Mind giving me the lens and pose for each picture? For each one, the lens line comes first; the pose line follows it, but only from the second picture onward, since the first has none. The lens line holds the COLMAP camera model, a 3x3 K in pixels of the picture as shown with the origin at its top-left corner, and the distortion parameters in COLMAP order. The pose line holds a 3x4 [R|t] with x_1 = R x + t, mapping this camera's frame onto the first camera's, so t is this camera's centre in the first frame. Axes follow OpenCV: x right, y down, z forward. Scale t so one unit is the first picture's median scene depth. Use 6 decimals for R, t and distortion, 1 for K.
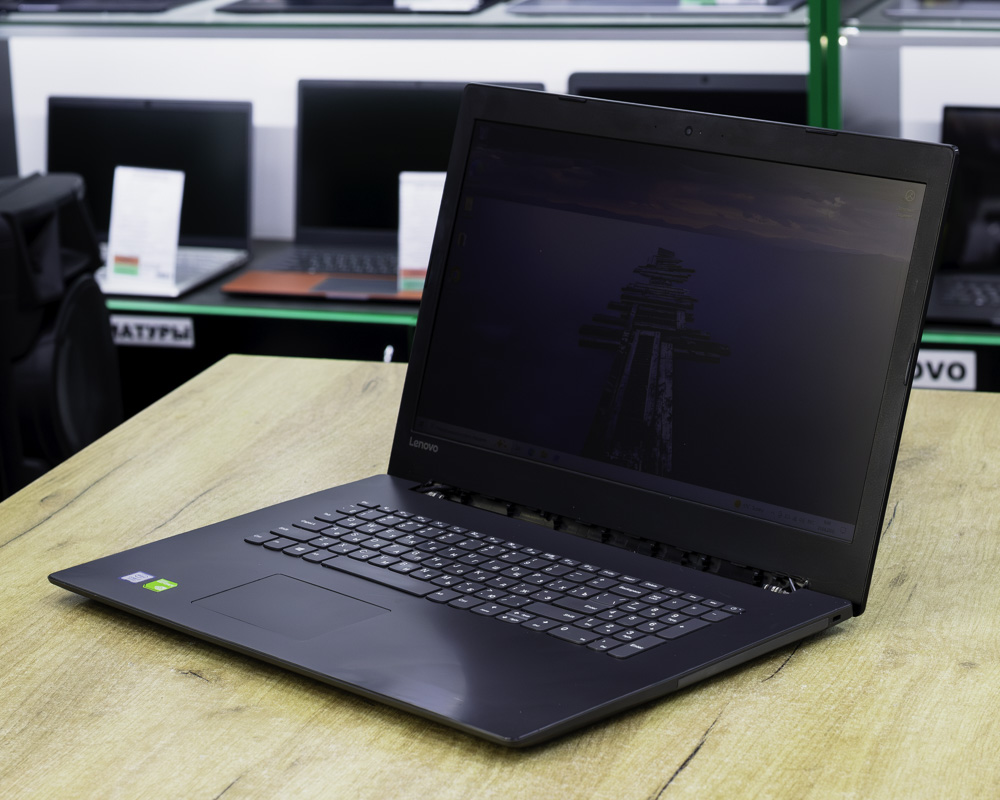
lens RADIAL K [[2957.7, 0, 500.0], [0, 2957.7, 400.0], [0, 0, 1]] dist [0.008970, -1.476278]
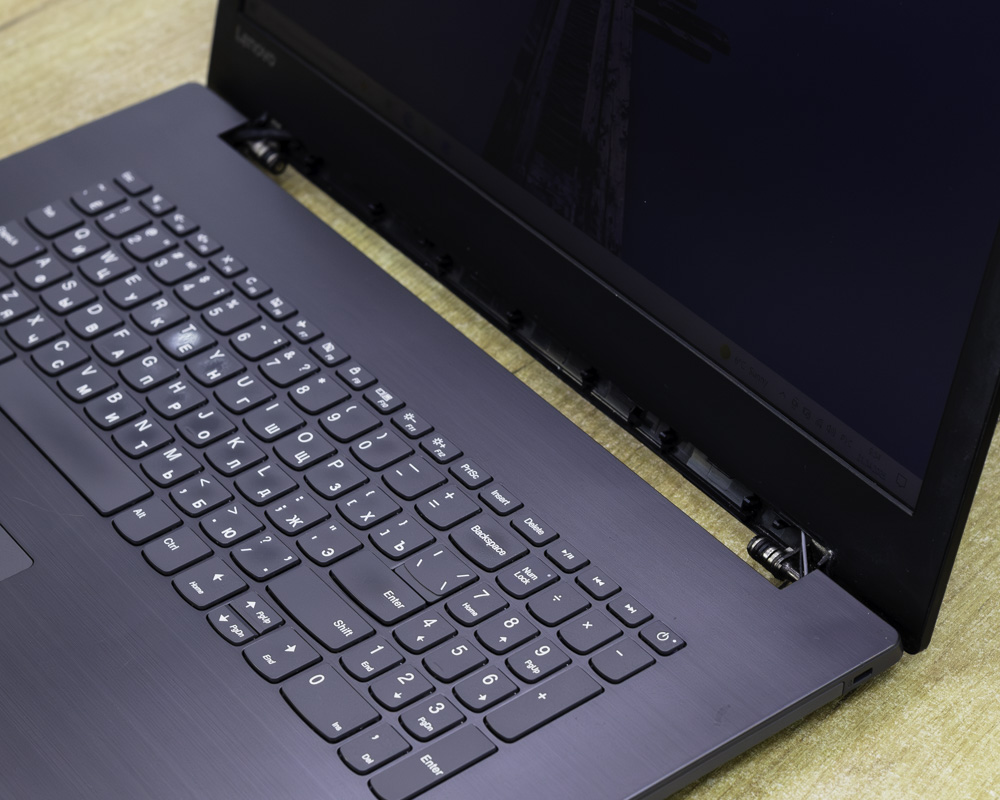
lens RADIAL K [[2957.7, 0, 500.0], [0, 2957.7, 400.0], [0, 0, 1]] dist [0.008970, -1.476278]
pose [[0.986737, 0.065381, -0.148580, 0.115277], [-0.000938, 0.917584, 0.397541, -0.156668], [0.162326, -0.392129, 0.905475, 0.511182]]
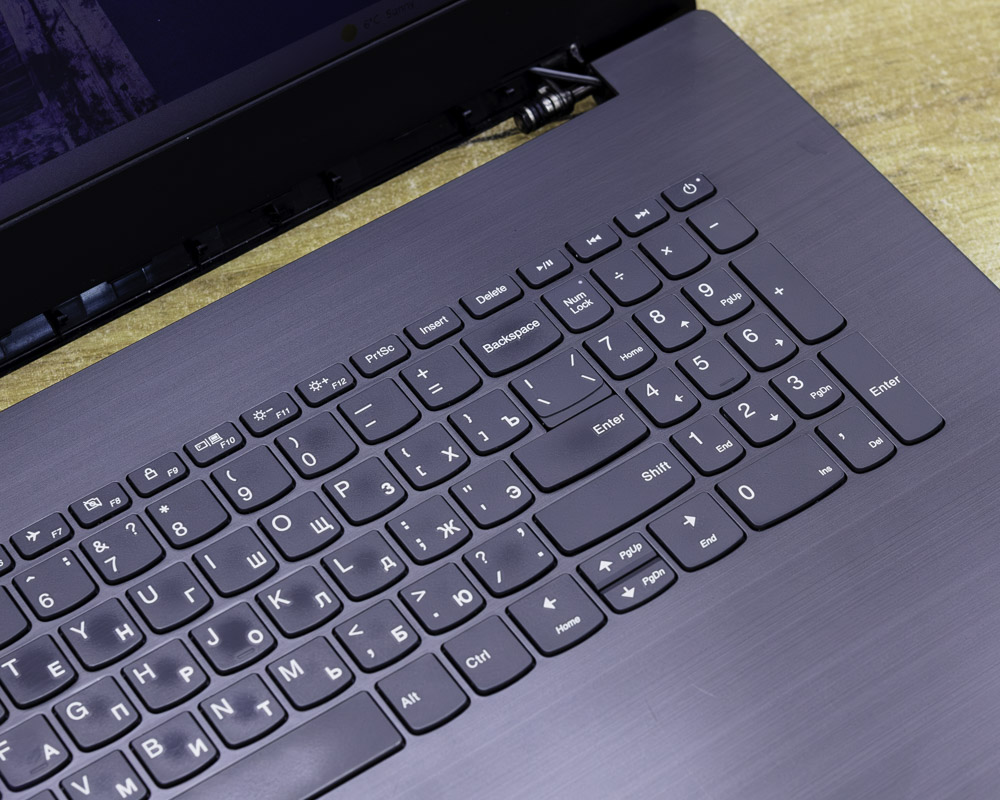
lens RADIAL K [[2957.7, 0, 500.0], [0, 2957.7, 400.0], [0, 0, 1]] dist [0.008970, -1.476278]
pose [[0.170119, -0.760550, 0.626597, -0.226149], [0.259122, 0.648014, 0.716194, -0.231792], [-0.950745, 0.040526, 0.307315, 0.822240]]
